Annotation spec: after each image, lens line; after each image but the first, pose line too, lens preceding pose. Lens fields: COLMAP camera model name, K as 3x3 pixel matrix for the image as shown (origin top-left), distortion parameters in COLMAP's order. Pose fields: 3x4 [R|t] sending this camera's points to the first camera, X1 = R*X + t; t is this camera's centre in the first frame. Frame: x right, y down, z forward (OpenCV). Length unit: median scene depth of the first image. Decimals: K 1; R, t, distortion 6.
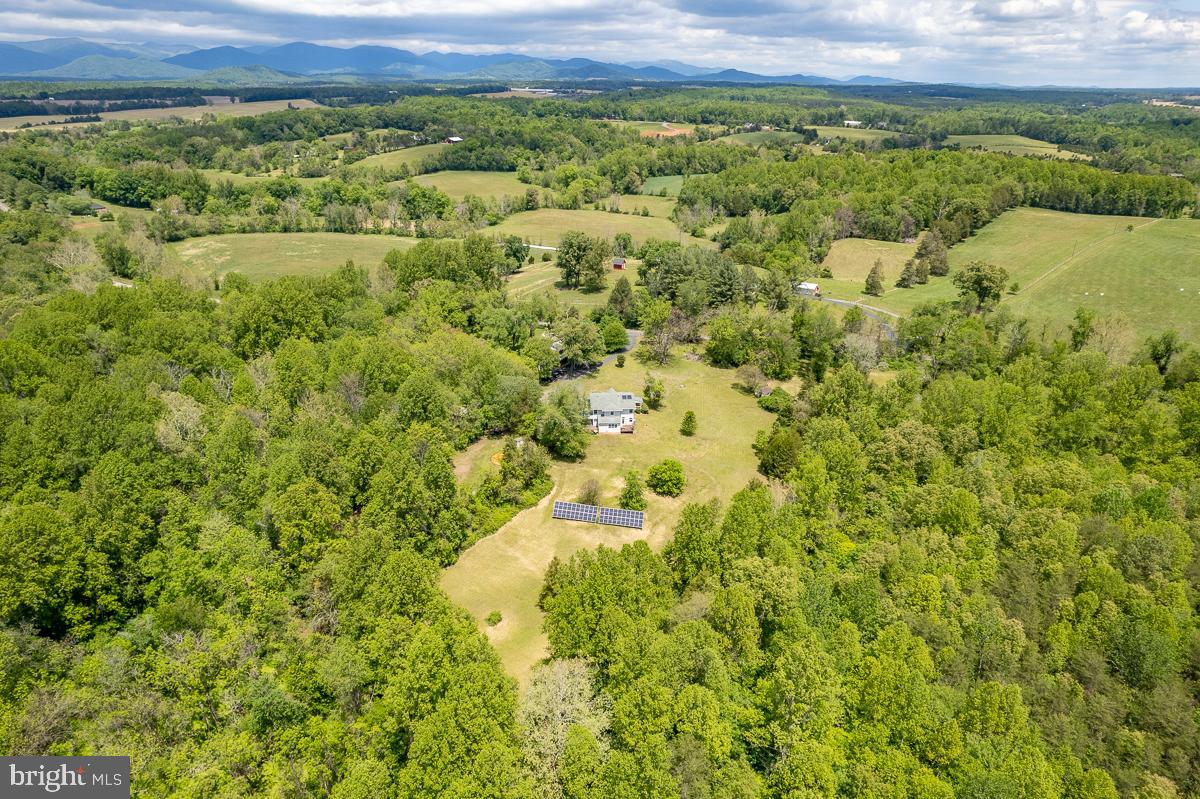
lens RADIAL K [[774.1, 0, 603.8], [0, 774.1, 400.9], [0, 0, 1]] dist [-0.074836, 0.068457]
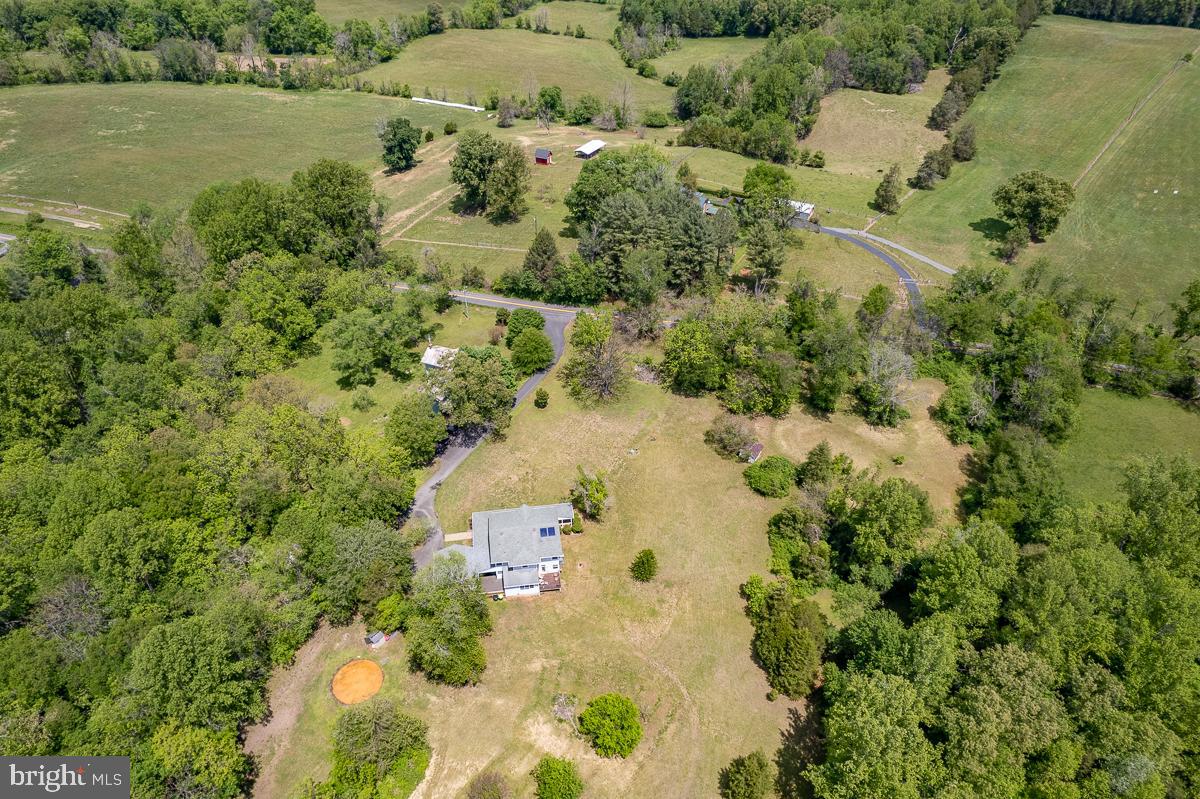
lens RADIAL K [[774.1, 0, 603.8], [0, 774.1, 400.9], [0, 0, 1]] dist [-0.074836, 0.068457]
pose [[0.997208, -0.049822, 0.055622, 0.016274], [0.032753, 0.961229, 0.273799, -0.099113], [-0.067107, -0.271213, 0.960177, 0.145919]]
